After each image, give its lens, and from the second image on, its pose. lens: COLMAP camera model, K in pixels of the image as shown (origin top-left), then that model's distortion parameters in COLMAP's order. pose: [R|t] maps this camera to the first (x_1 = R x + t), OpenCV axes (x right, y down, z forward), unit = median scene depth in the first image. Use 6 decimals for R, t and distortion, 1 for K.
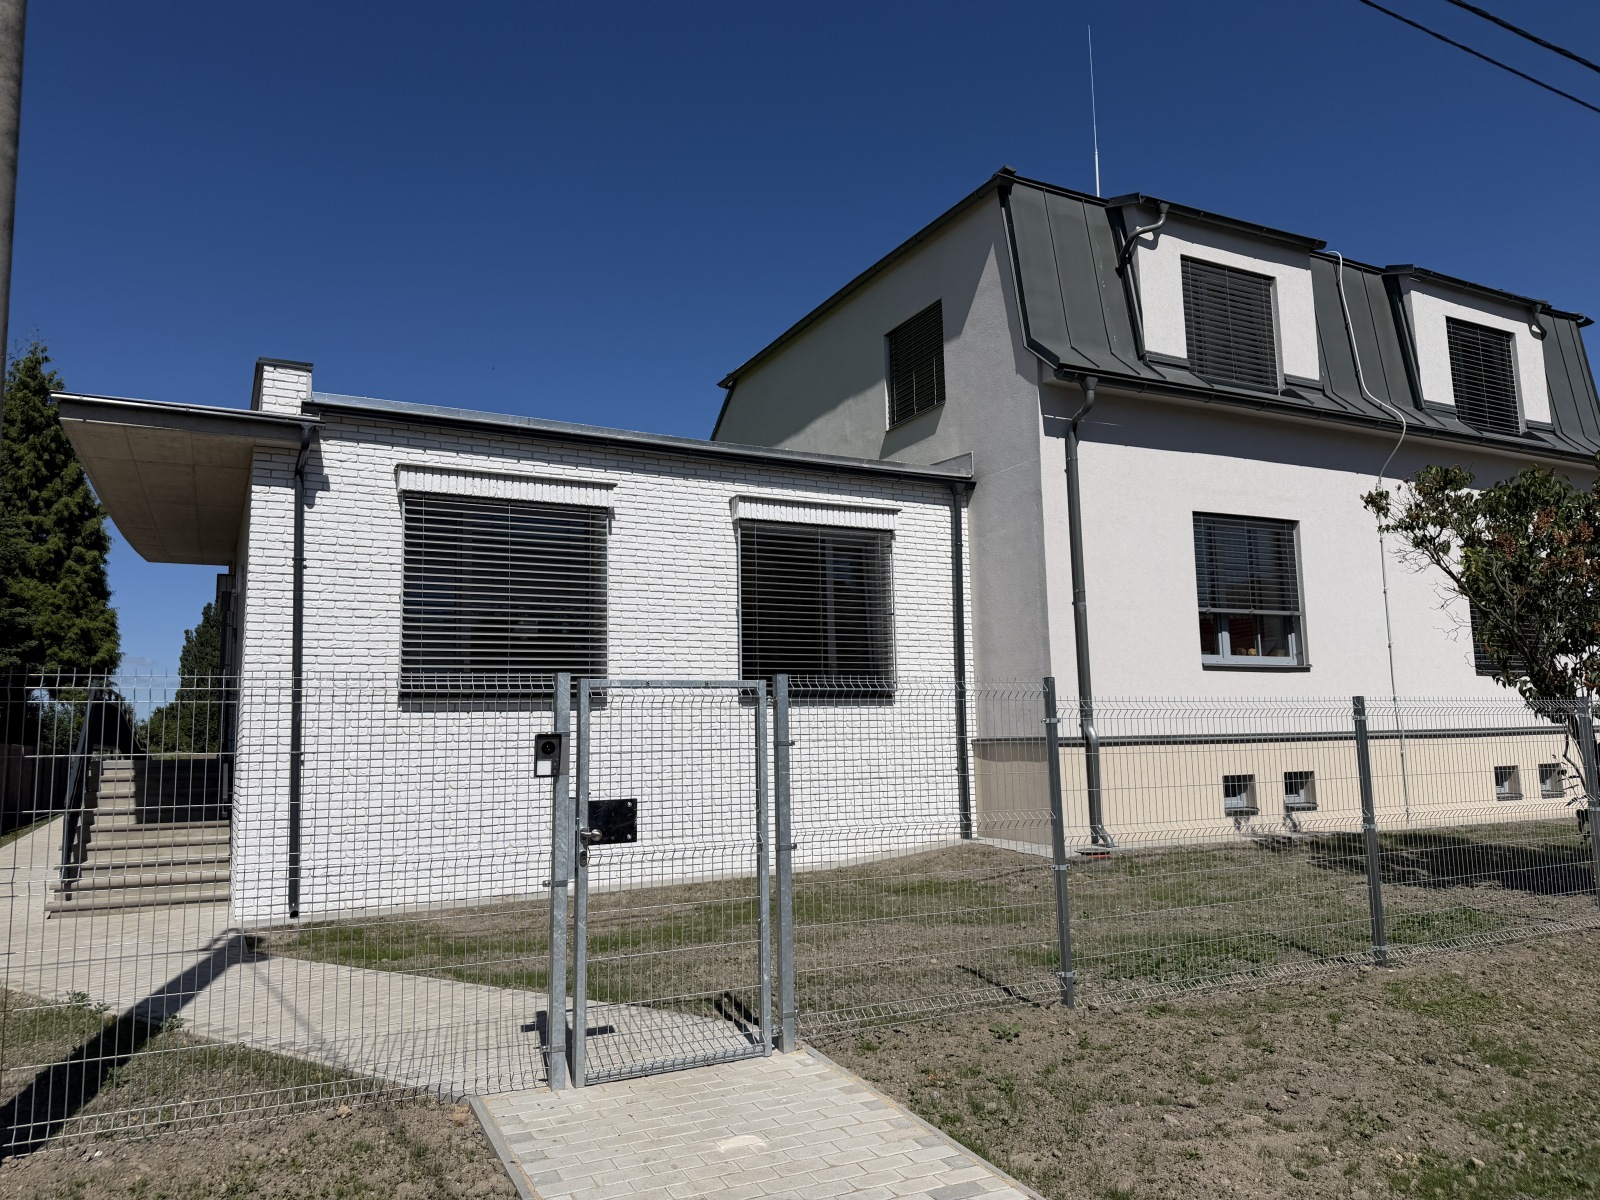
lens RADIAL K [[1119.7, 0, 800.0], [0, 1119.7, 600.0], [0, 0, 1]] dist [0.000260, -0.000534]
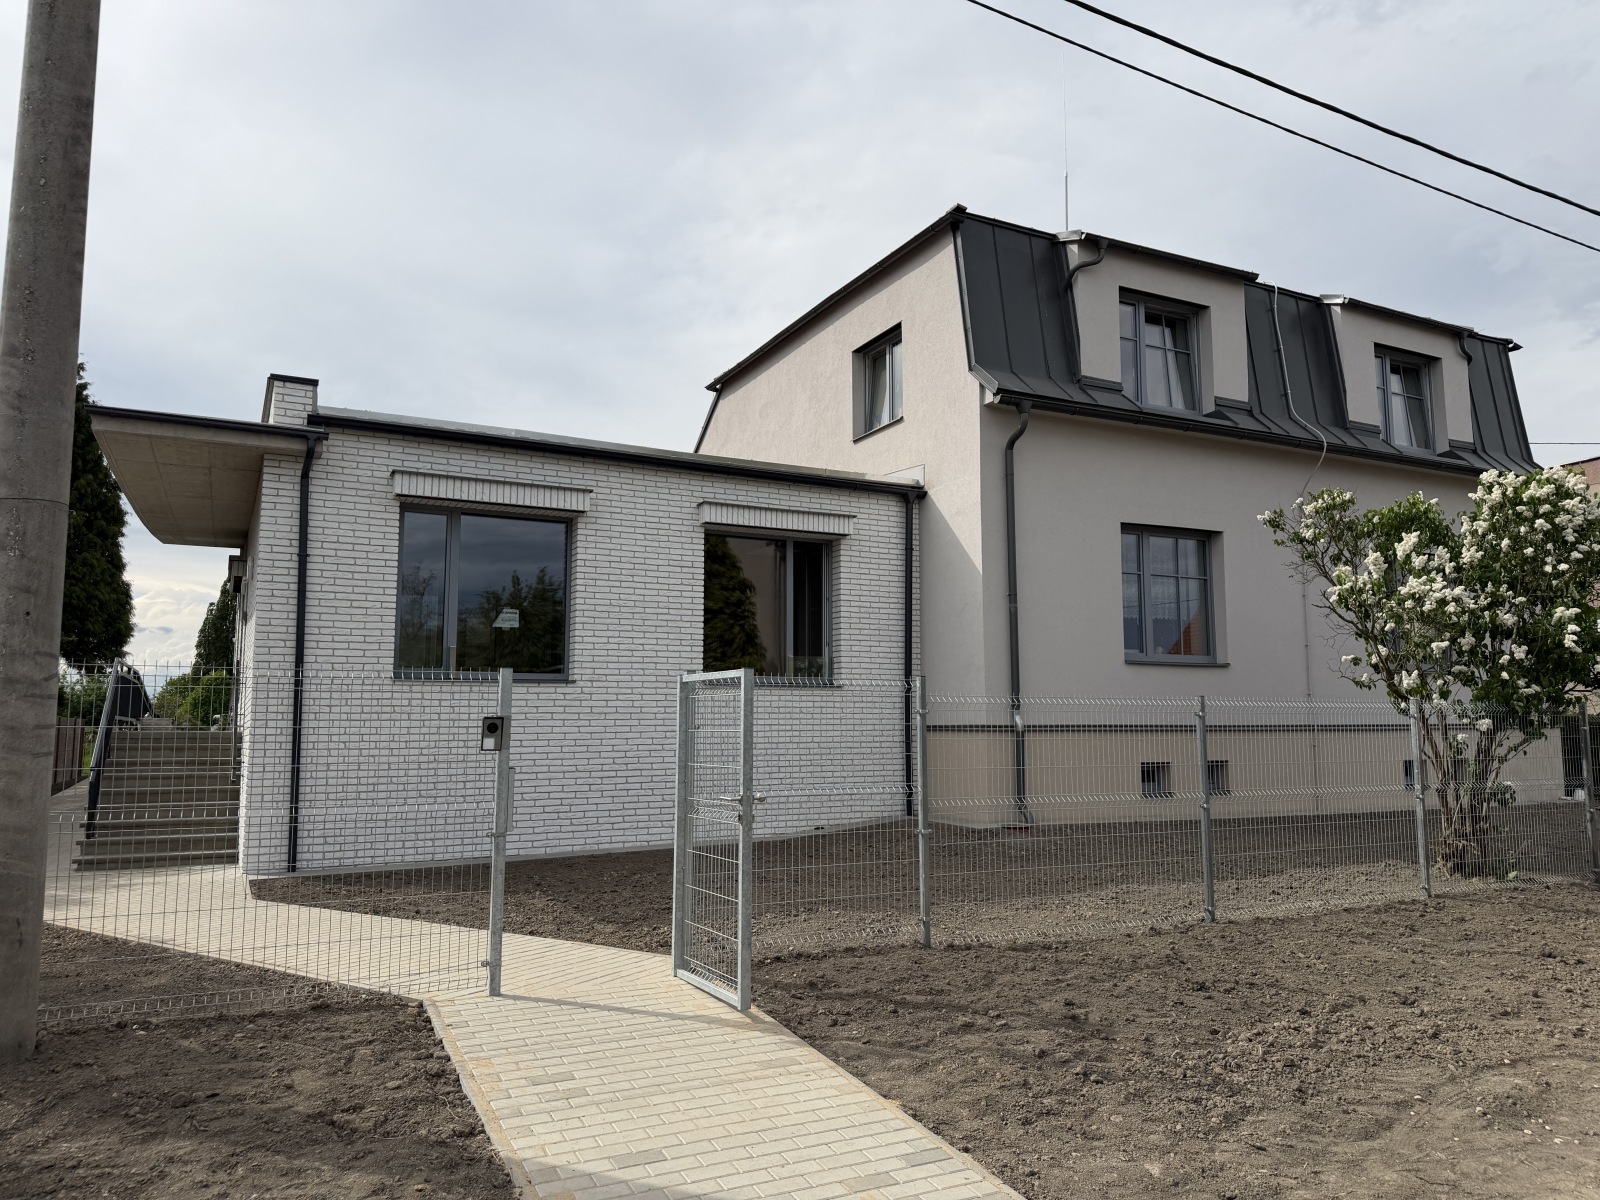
lens RADIAL K [[1143.3, 0, 834.5], [0, 1143.3, 583.7], [0, 0, 1]] dist [0.053187, -0.137893]
pose [[0.999807, 0.018606, 0.006310, 0.067710], [-0.018630, 0.999819, 0.003842, -0.019304], [-0.006238, -0.003959, 0.999973, -0.133948]]
